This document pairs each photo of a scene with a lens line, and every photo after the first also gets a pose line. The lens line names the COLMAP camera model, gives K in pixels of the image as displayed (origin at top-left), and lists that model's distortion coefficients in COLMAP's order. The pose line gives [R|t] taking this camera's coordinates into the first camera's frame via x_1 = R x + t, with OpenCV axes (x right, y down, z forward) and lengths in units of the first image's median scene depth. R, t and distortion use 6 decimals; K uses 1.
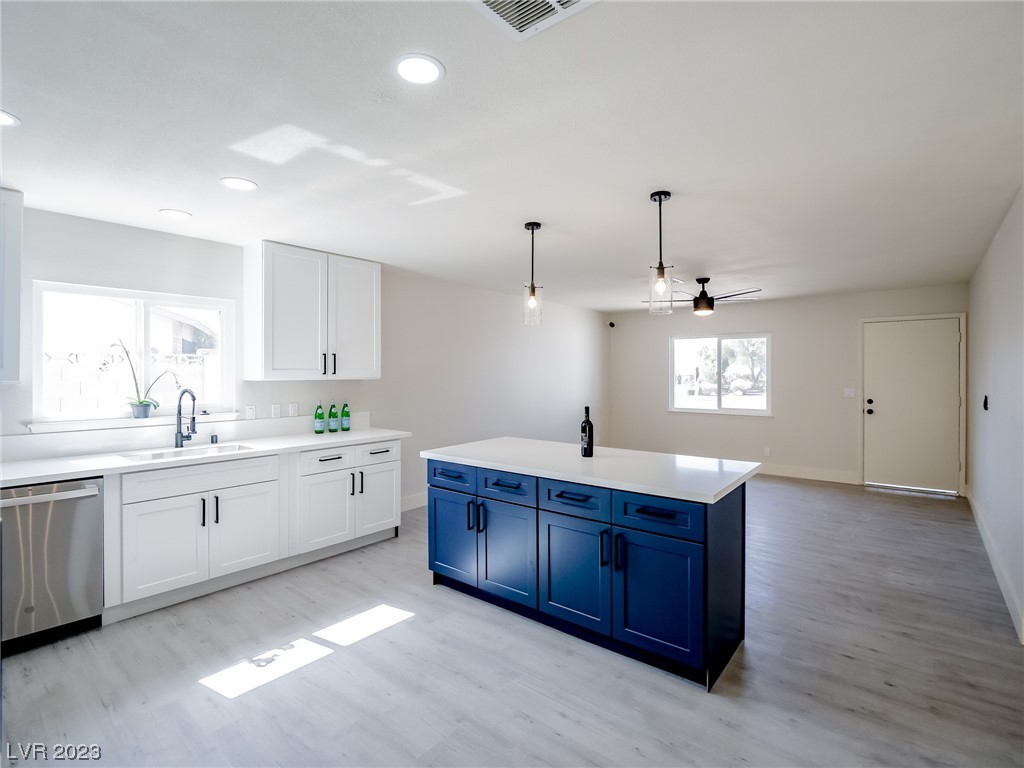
lens RADIAL K [[496.9, 0, 508.8], [0, 496.9, 373.1], [0, 0, 1]] dist [-0.015780, -0.000792]
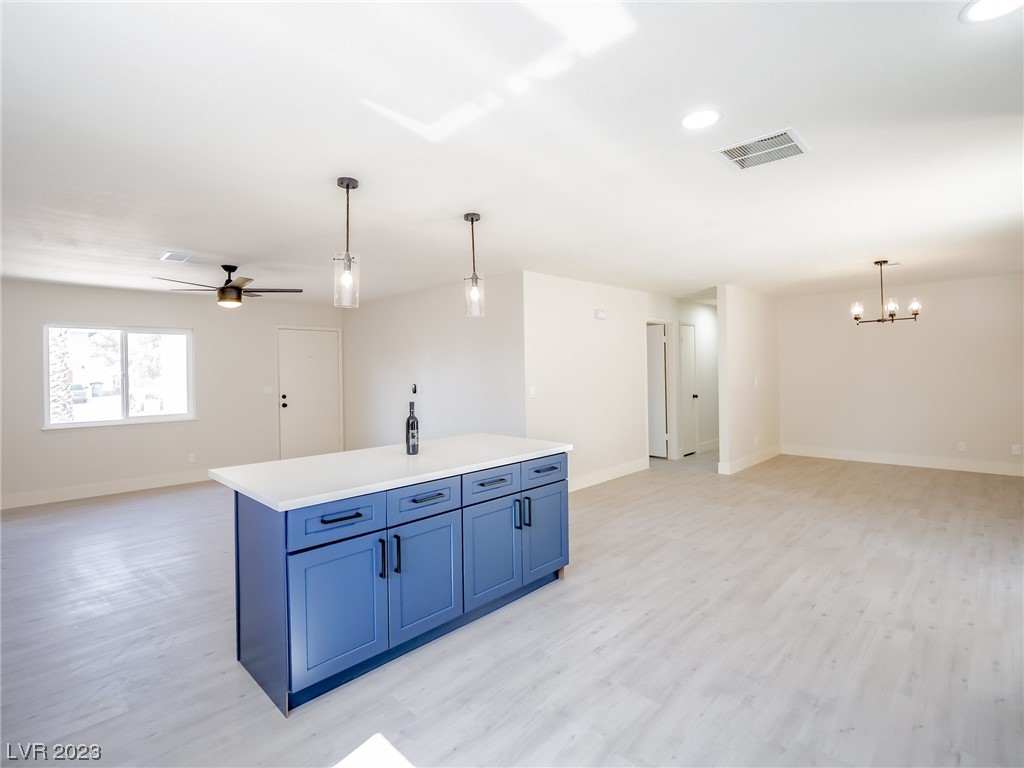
lens RADIAL K [[501.3, 0, 508.9], [0, 501.3, 370.4], [0, 0, 1]] dist [-0.012465, 0.000025]
pose [[0.084663, -0.000574, 0.996409, -0.718678], [0.017067, 0.999854, -0.000874, 0.010188], [-0.996263, 0.017080, 0.084660, 0.664370]]
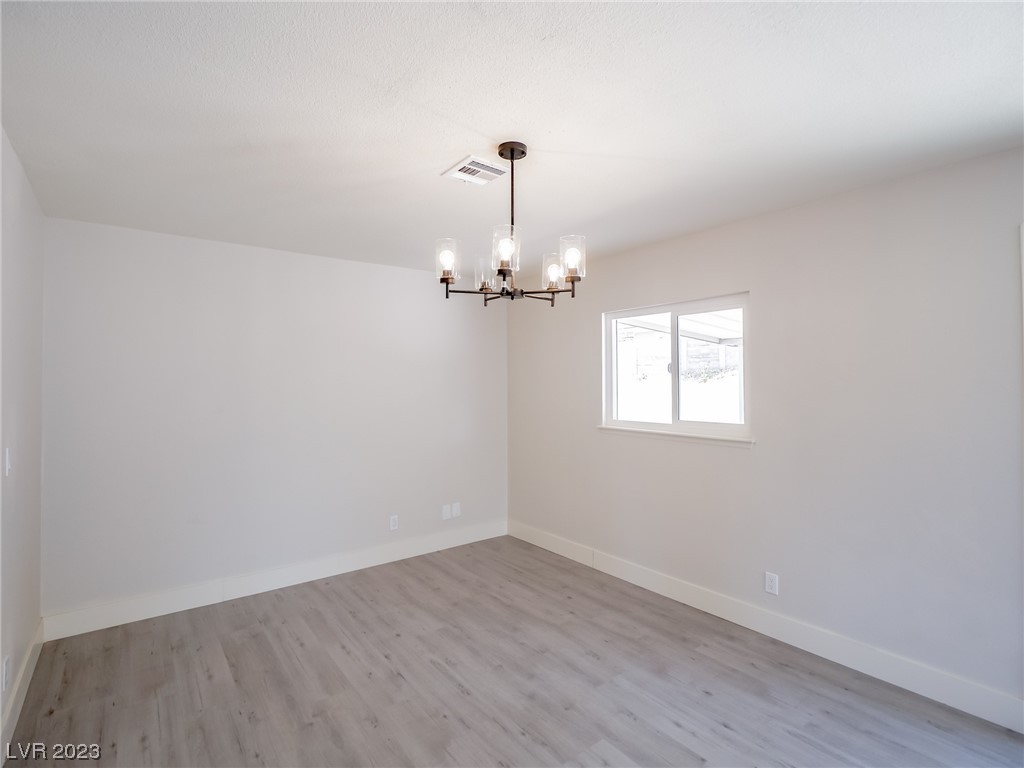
lens RADIAL K [[496.9, 0, 508.8], [0, 496.9, 373.1], [0, 0, 1]] dist [-0.015780, -0.000792]
pose [[-0.976183, 0.012261, 0.216601, 0.727797], [0.008340, 0.999785, -0.019008, -0.014680], [-0.216788, -0.016748, -0.976075, 0.260556]]
